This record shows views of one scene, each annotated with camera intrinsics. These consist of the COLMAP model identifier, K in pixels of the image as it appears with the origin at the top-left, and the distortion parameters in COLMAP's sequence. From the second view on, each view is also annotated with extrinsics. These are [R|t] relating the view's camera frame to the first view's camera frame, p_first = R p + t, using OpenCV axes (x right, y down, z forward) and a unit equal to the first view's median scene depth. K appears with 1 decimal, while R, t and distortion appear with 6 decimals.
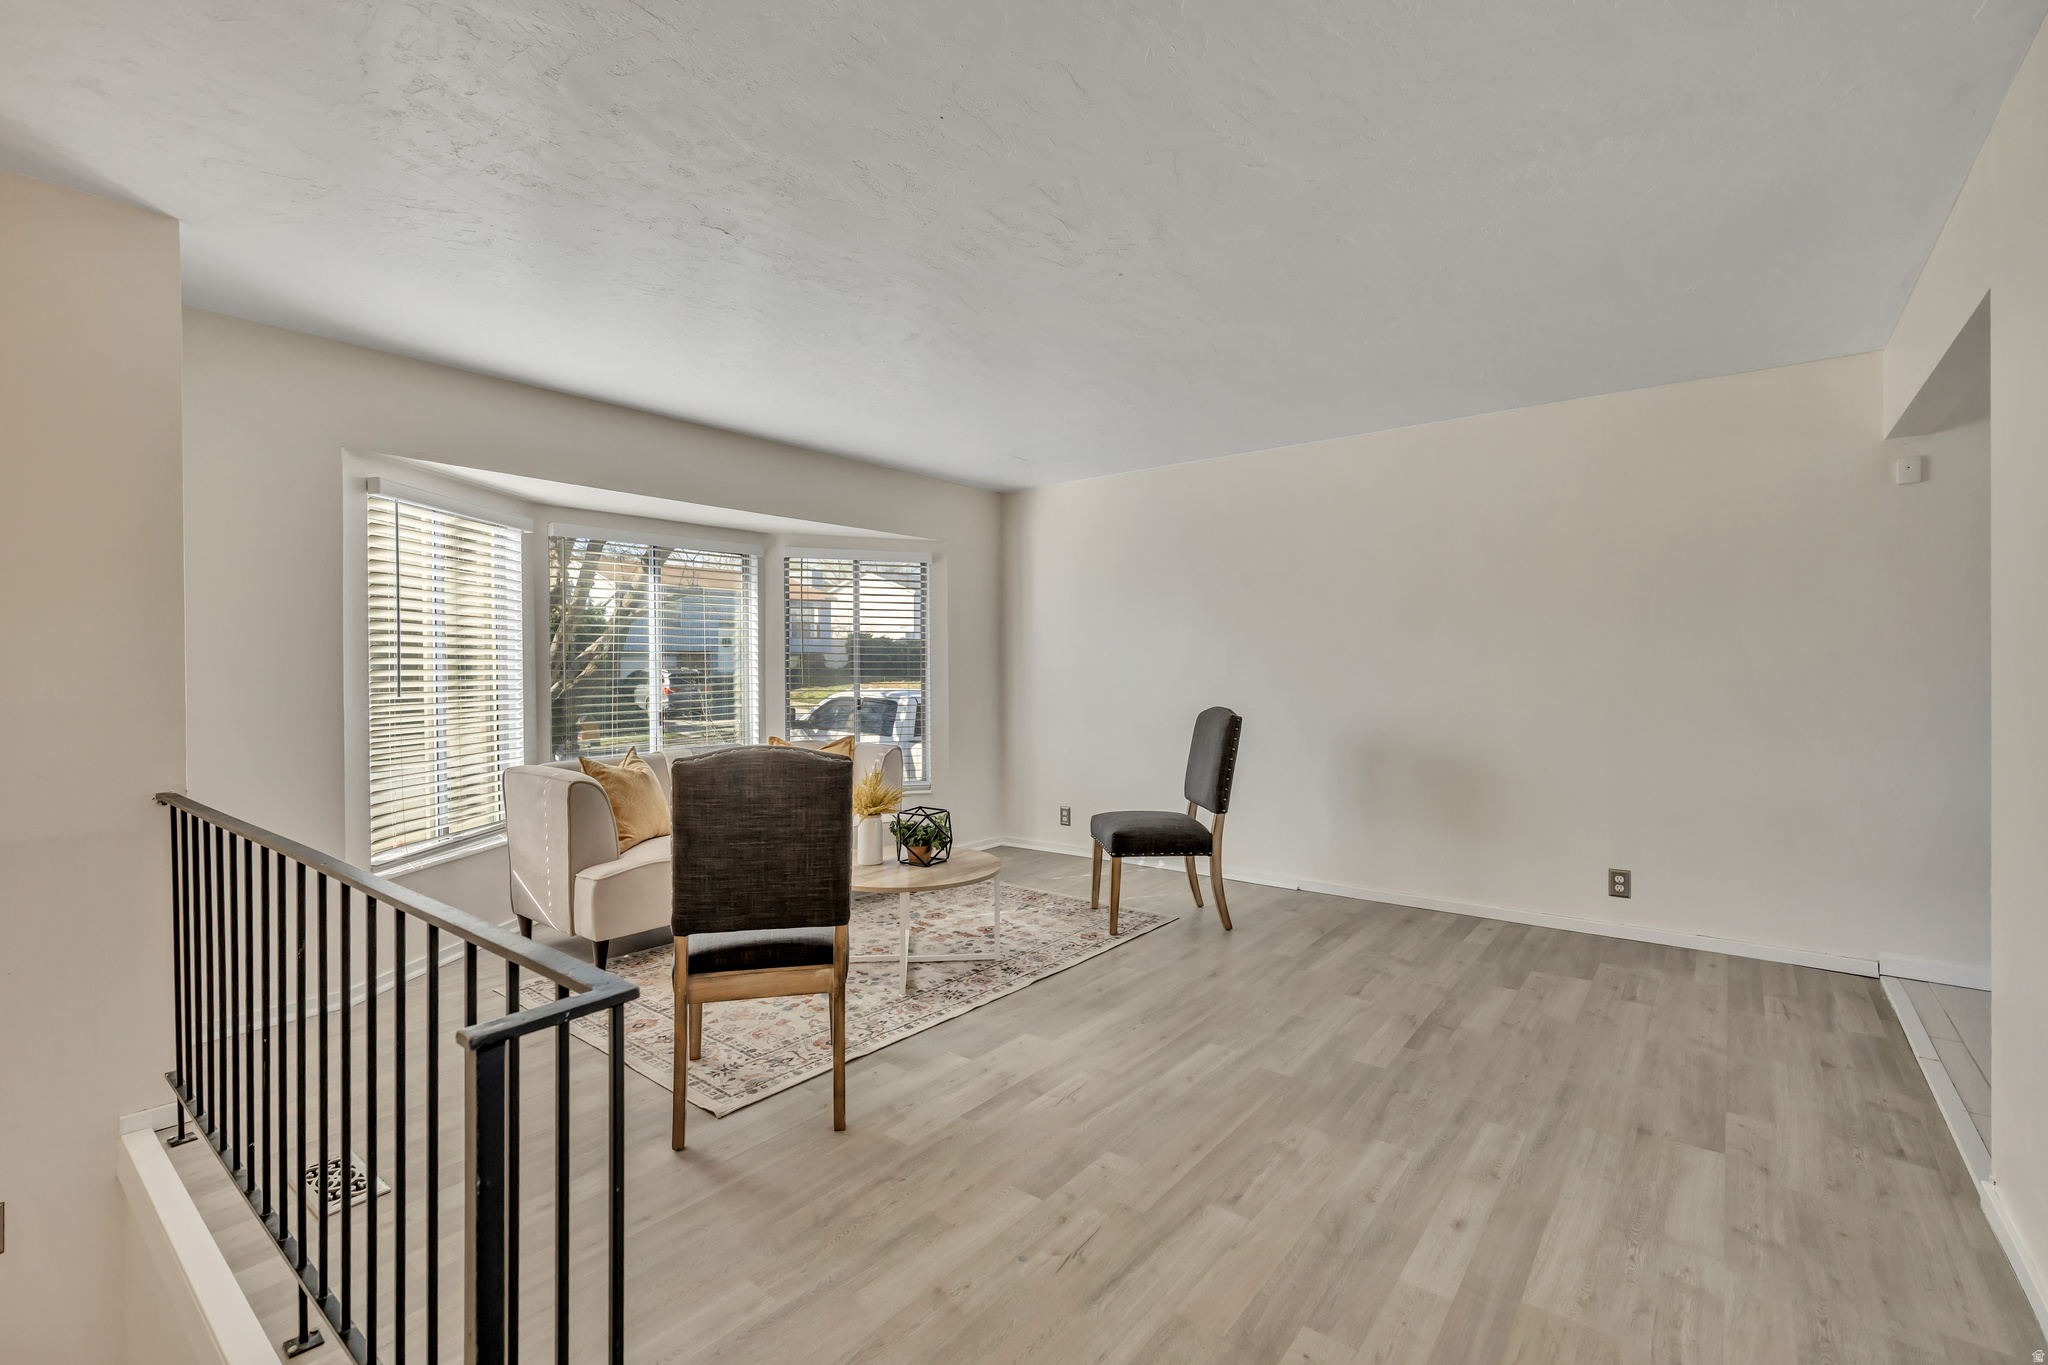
lens RADIAL K [[895.5, 0, 1028.5], [0, 895.5, 667.4], [0, 0, 1]] dist [-0.000721, -0.000269]
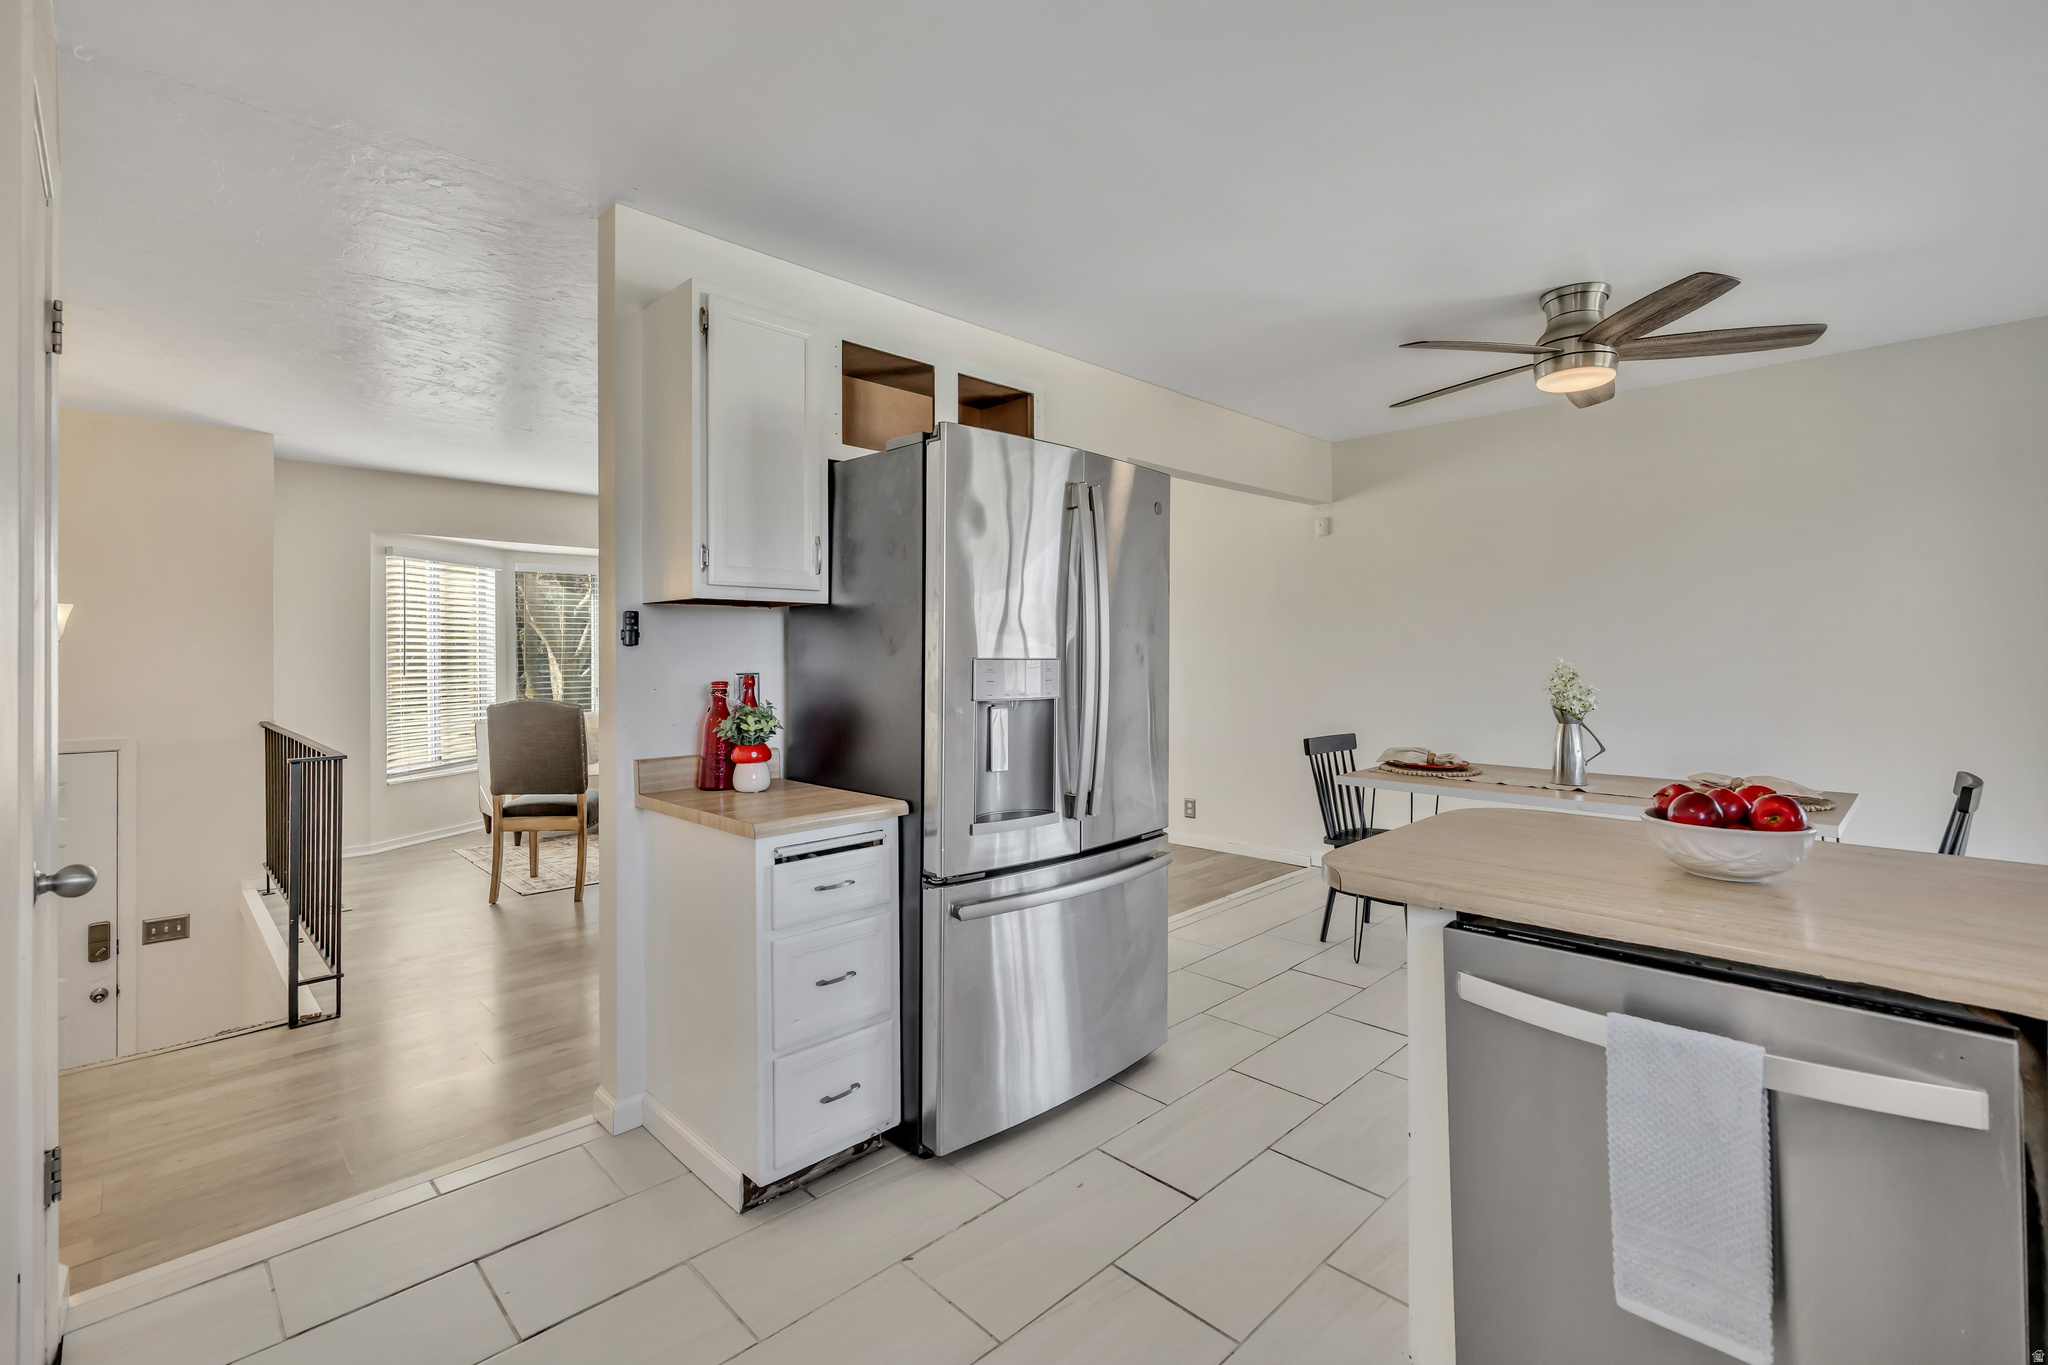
lens RADIAL K [[900.2, 0, 1026.9], [0, 900.2, 654.0], [0, 0, 1]] dist [0.000192, -0.000002]
pose [[0.992920, 0.000130, -0.118786, 0.682244], [-0.000404, 0.999997, -0.002279, -0.004259], [0.118786, 0.002311, 0.992917, -0.559288]]
